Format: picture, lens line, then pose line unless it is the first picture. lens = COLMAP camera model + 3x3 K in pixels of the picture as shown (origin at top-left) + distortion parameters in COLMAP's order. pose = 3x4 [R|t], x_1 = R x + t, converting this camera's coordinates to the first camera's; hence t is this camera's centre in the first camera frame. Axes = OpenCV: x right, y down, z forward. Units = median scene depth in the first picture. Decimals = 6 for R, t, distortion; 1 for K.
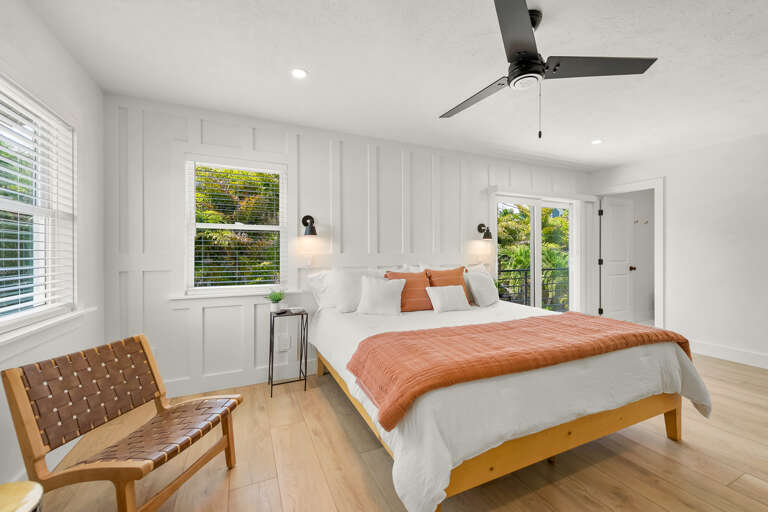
lens RADIAL K [[318.0, 0, 385.0], [0, 318.0, 258.0], [0, 0, 1]] dist [0.001468, -0.000071]
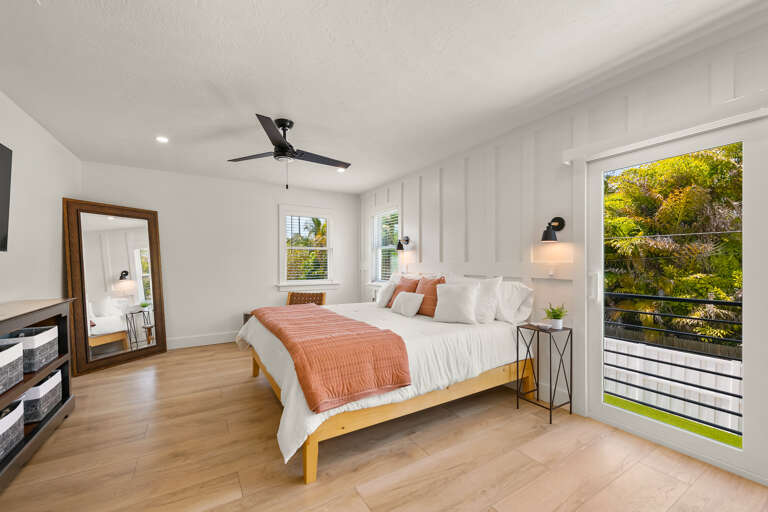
lens RADIAL K [[318.0, 0, 385.0], [0, 318.0, 258.0], [0, 0, 1]] dist [0.001468, -0.000071]
pose [[0.131630, -0.005892, -0.991281, 1.145843], [-0.018882, 0.999786, -0.008450, -0.019260], [0.991119, 0.019830, 0.131491, 0.682408]]
